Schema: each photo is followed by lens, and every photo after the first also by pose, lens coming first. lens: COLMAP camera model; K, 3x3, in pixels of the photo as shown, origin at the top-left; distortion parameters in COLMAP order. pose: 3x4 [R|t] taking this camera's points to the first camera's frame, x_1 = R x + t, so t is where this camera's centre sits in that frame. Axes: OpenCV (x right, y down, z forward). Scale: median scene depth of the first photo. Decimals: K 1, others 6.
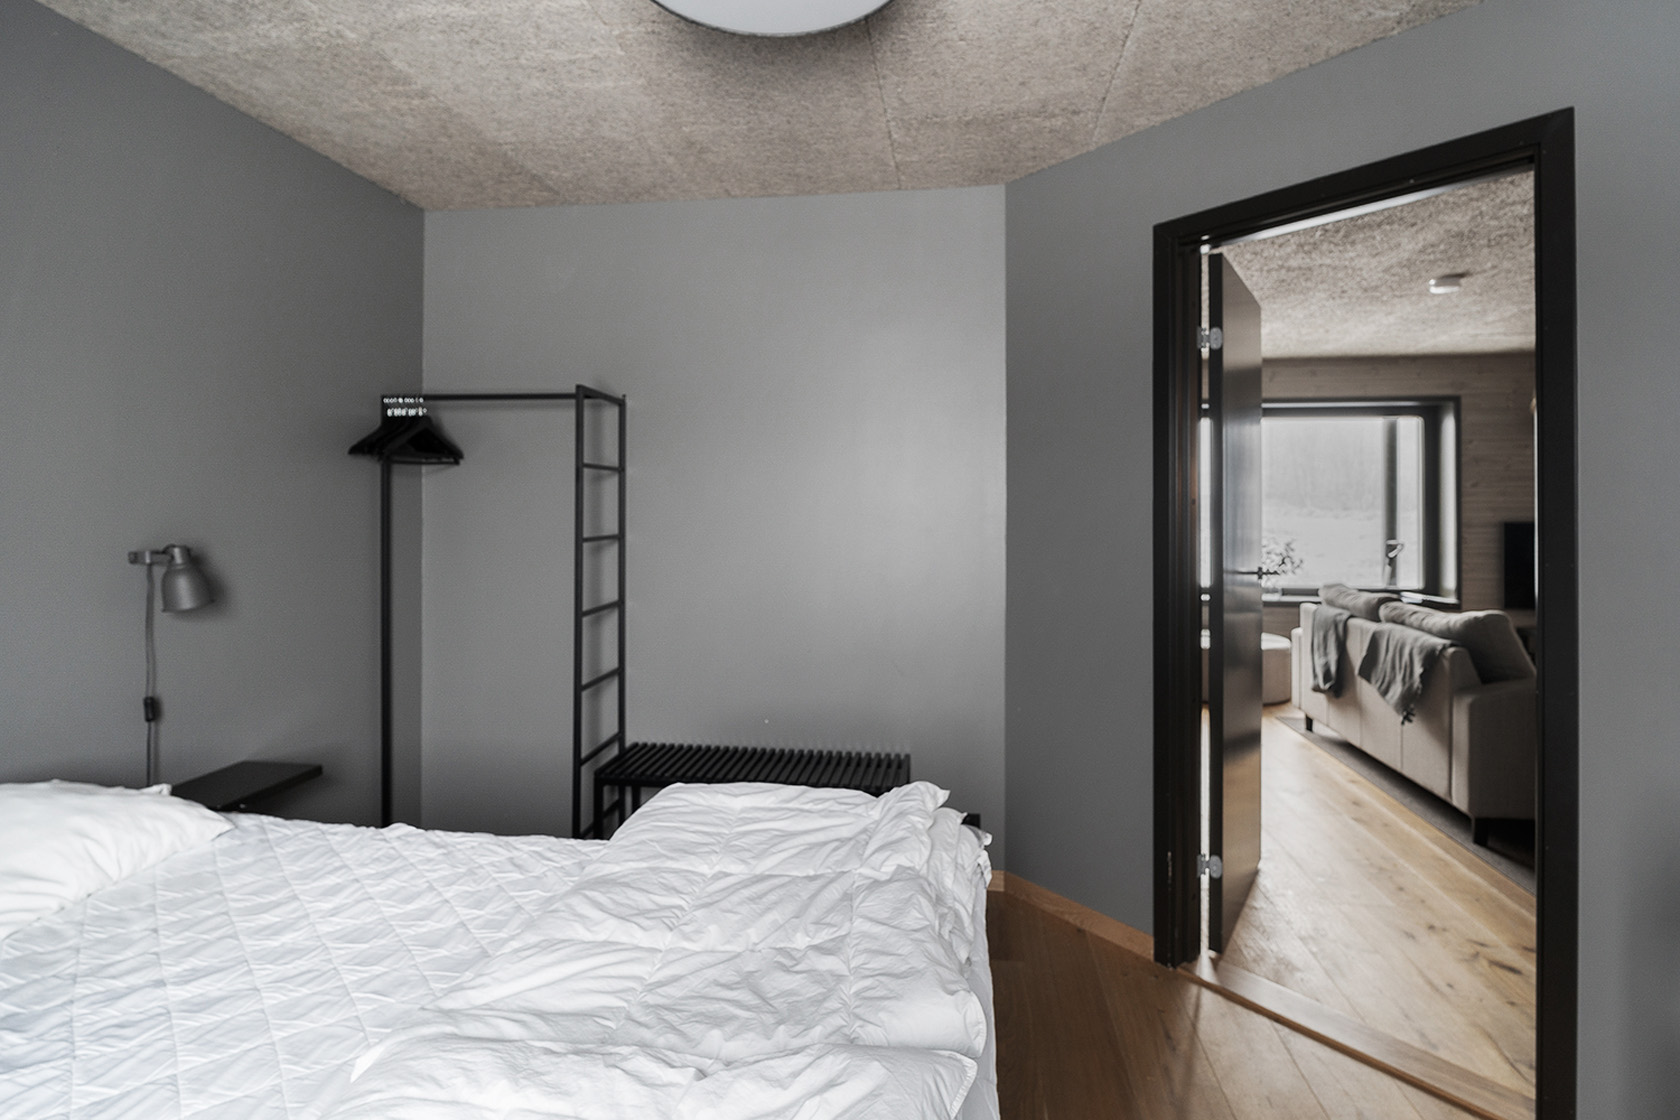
lens RADIAL K [[869.1, 0, 847.8], [0, 869.1, 499.8], [0, 0, 1]] dist [-0.000473, -0.000584]
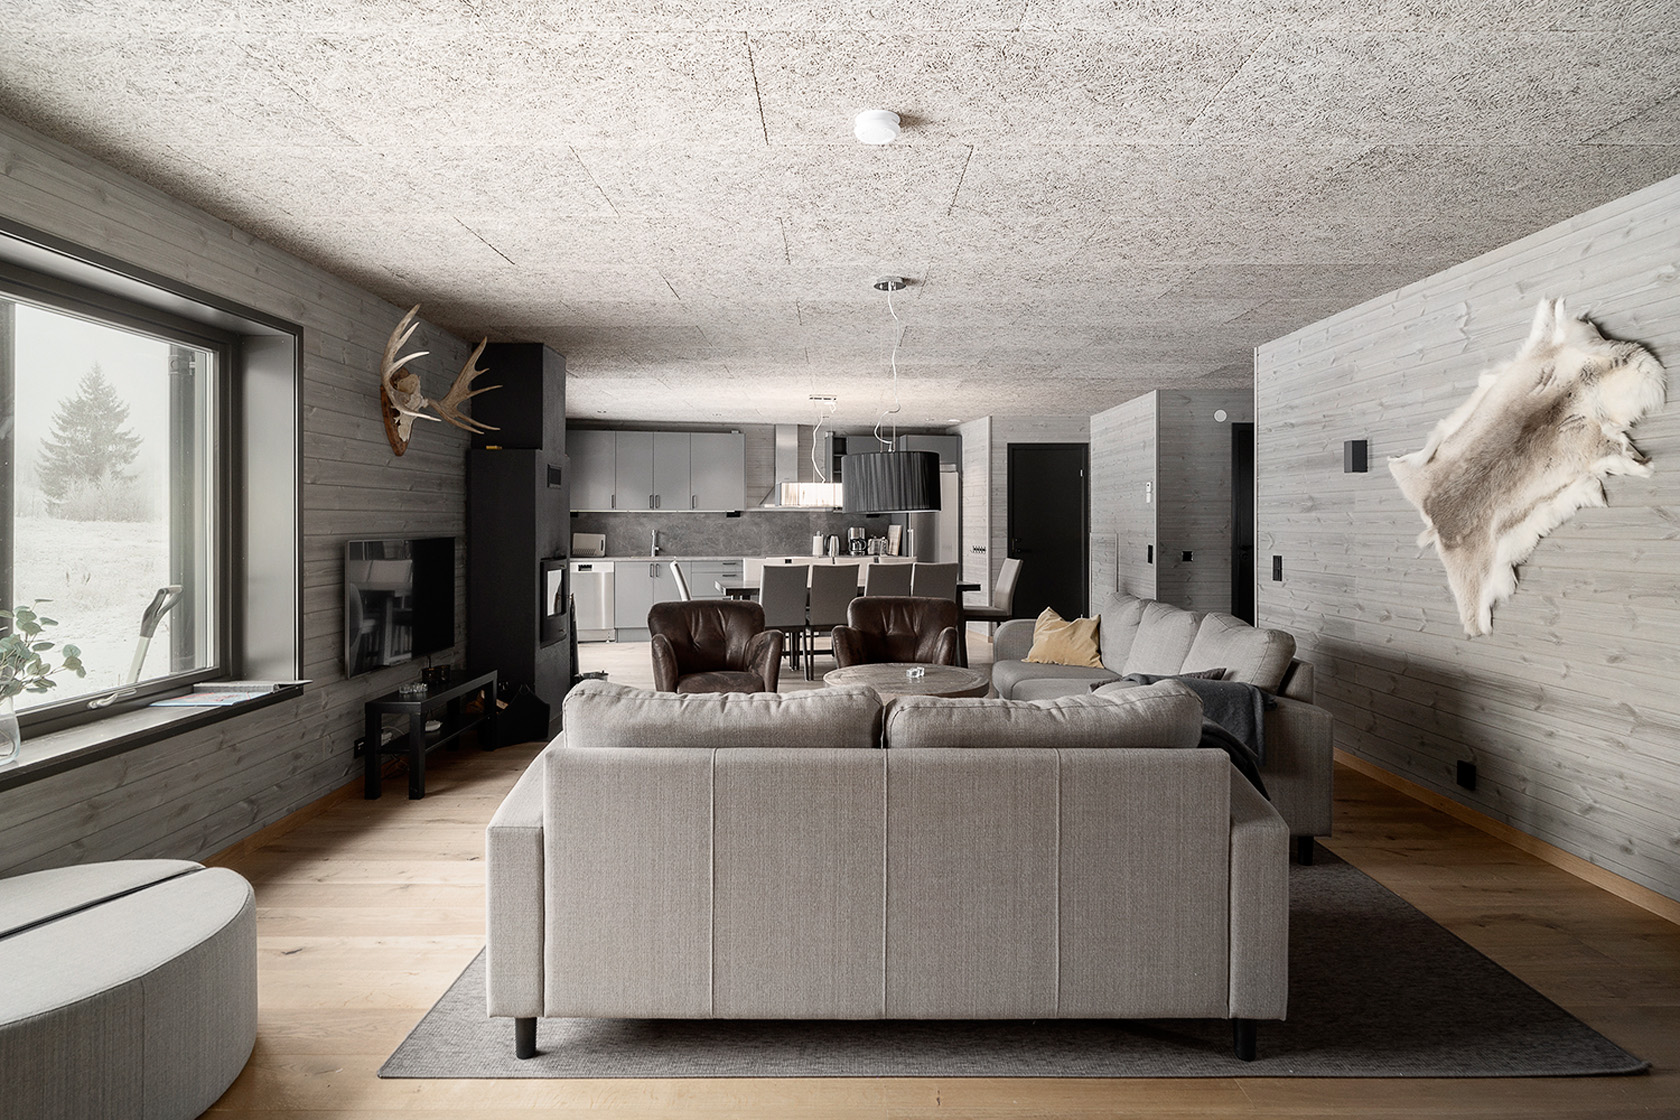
lens RADIAL K [[865.5, 0, 838.0], [0, 865.5, 512.9], [0, 0, 1]] dist [-0.001962, -0.001007]
pose [[-0.135961, 0.008825, 0.990675, 0.080593], [-0.004529, 0.999944, -0.009529, 0.009259], [-0.990704, -0.005782, -0.135914, 0.721234]]
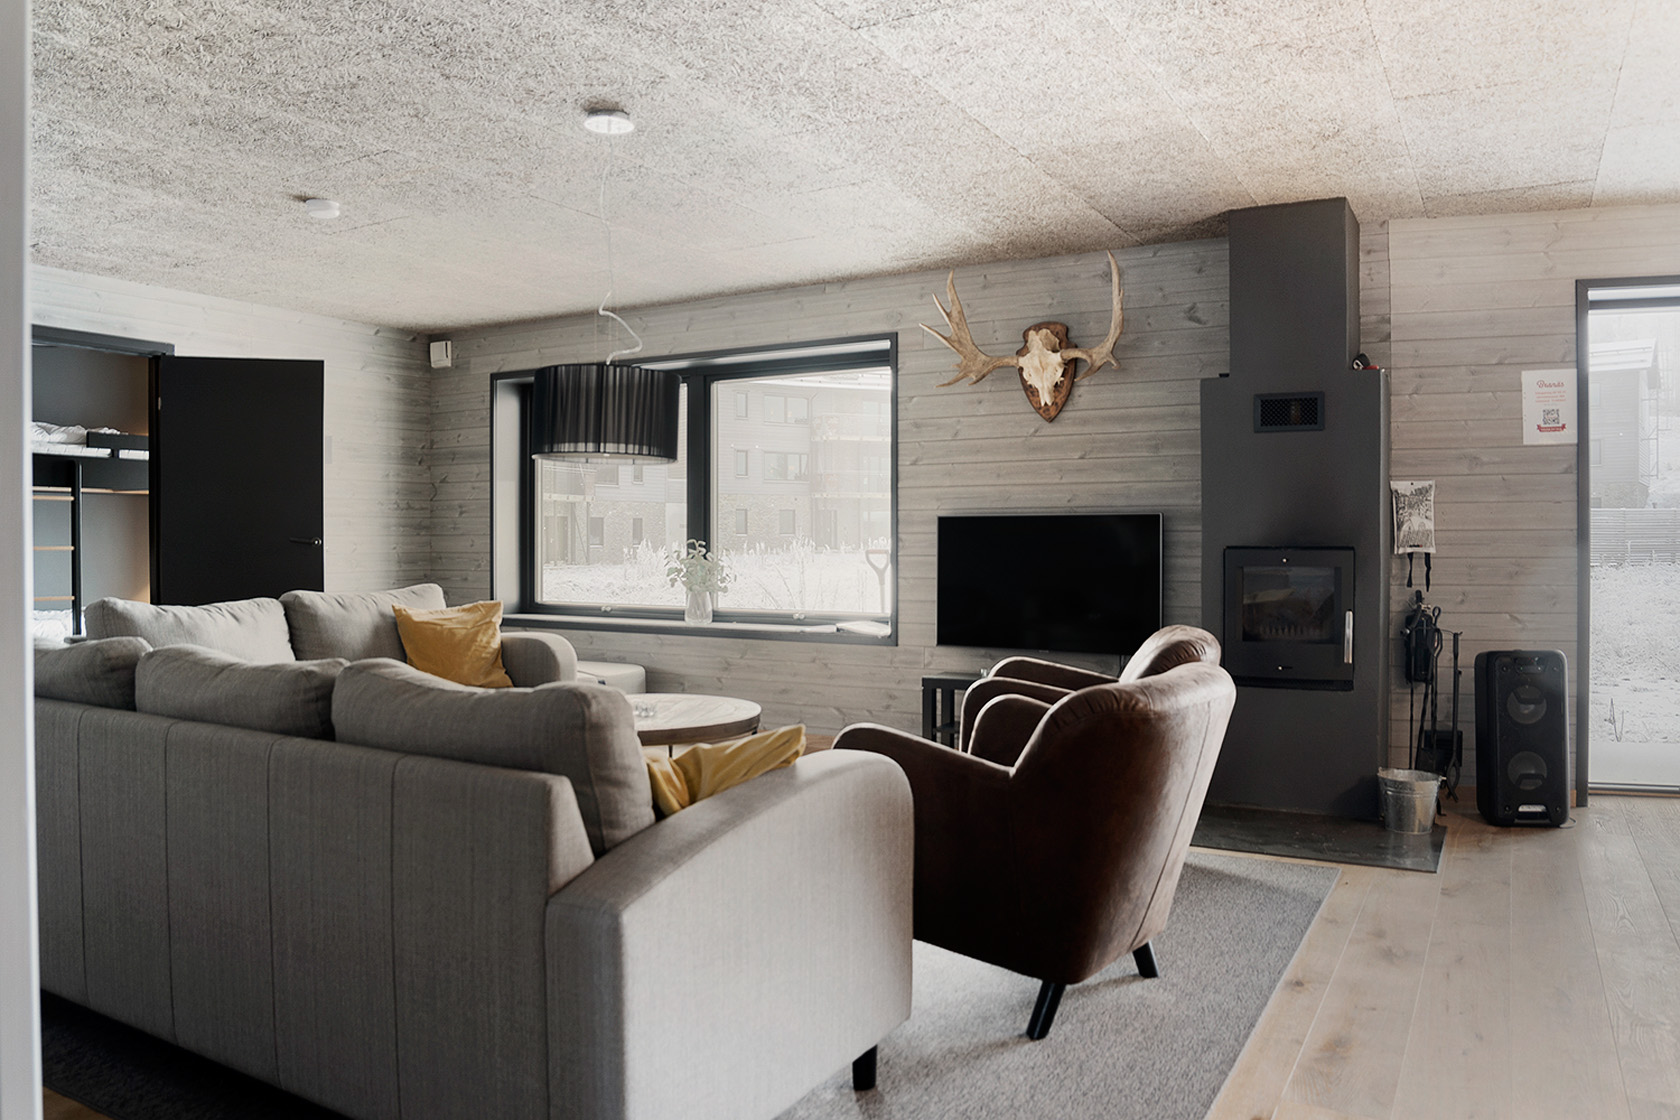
lens RADIAL K [[1195.0, 0, 841.5], [0, 1195.0, 540.0], [0, 0, 1]] dist [-0.116537, 0.000153]
pose [[0.926836, -0.002831, -0.375456, 1.017118], [0.004480, 0.999984, 0.003520, 0.040134], [0.375440, -0.004944, 0.926834, 0.112894]]
